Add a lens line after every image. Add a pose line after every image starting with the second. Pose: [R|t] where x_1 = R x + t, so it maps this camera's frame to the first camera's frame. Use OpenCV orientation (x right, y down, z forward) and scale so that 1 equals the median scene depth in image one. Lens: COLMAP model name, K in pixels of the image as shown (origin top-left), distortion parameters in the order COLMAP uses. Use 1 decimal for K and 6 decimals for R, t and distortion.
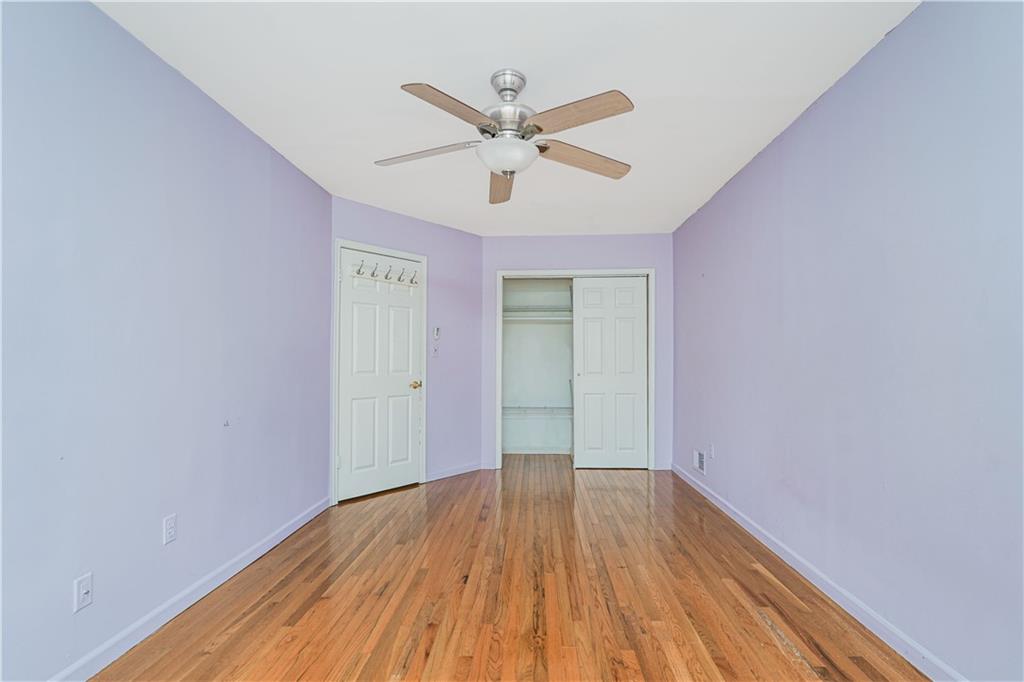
lens RADIAL K [[503.2, 0, 523.2], [0, 503.2, 344.4], [0, 0, 1]] dist [-0.012460, 0.016031]
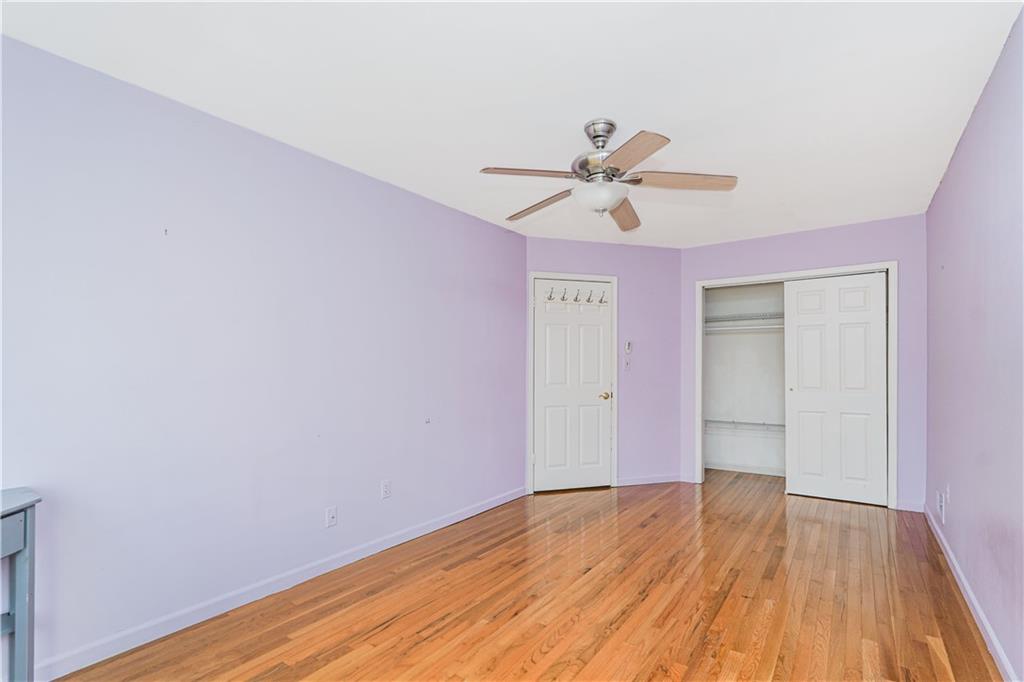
lens RADIAL K [[499.8, 0, 508.3], [0, 499.8, 355.3], [0, 0, 1]] dist [-0.005078, 0.011934]
pose [[0.833626, -0.012998, -0.552177, 0.263710], [0.018765, 0.999812, 0.004795, -0.020779], [0.552011, -0.014359, 0.833713, -0.024902]]
